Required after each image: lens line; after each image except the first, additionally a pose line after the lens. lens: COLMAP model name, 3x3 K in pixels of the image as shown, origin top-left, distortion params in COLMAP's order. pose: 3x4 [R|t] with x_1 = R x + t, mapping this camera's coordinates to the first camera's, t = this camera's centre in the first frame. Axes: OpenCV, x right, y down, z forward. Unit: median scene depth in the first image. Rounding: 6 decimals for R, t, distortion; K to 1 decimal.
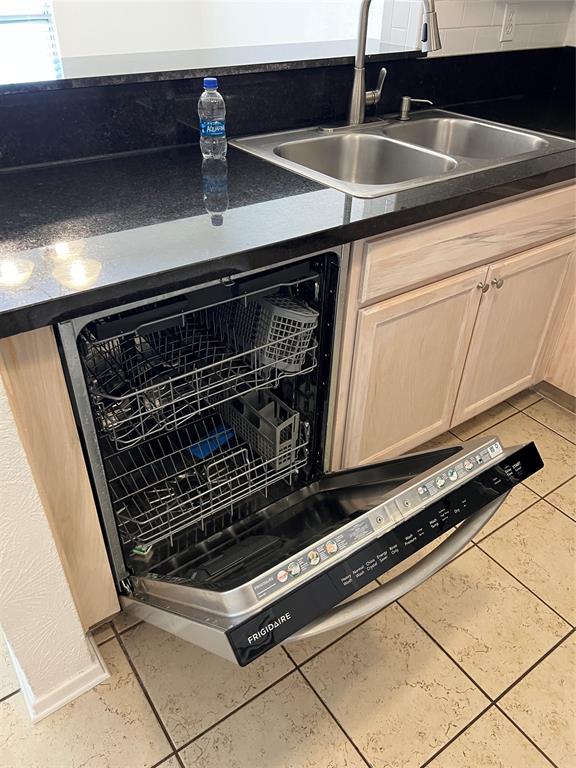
lens RADIAL K [[585.8, 0, 284.6], [0, 585.8, 384.2], [0, 0, 1]] dist [0.036920, -0.039316]
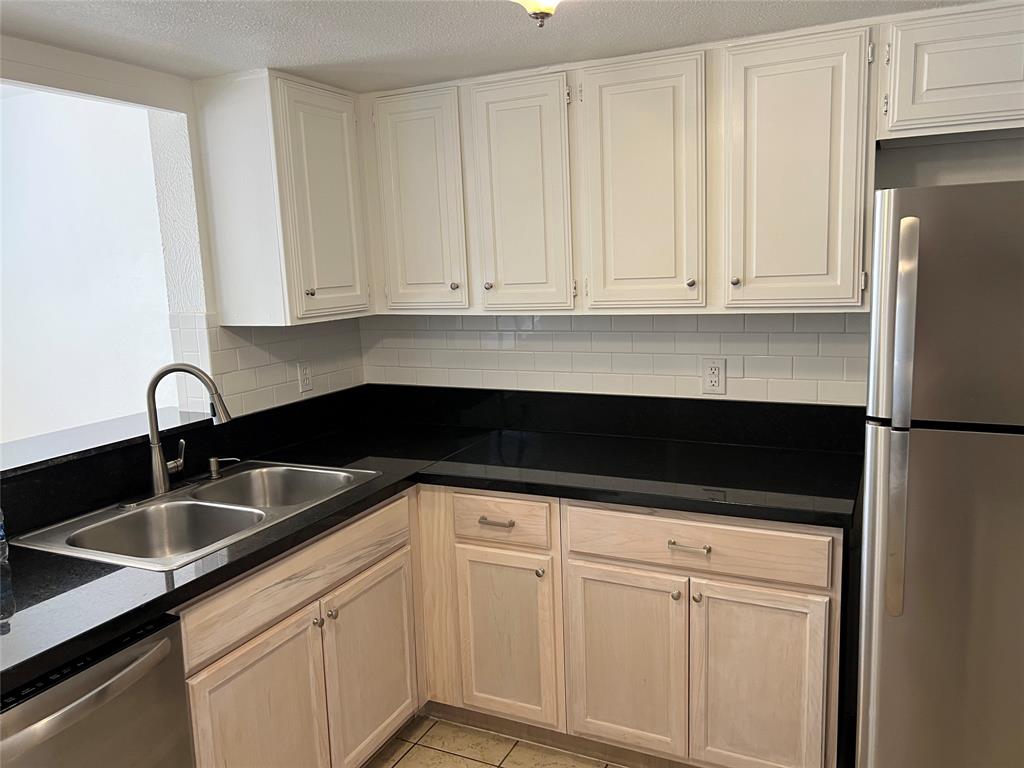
lens RADIAL K [[781.1, 0, 509.1], [0, 781.1, 384.7], [0, 0, 1]] dist [0.036920, -0.039316]
pose [[0.876227, -0.123705, 0.465750, 0.042139], [0.321542, 0.869966, -0.373859, 0.082313], [-0.358939, 0.477344, 0.802064, -0.362950]]
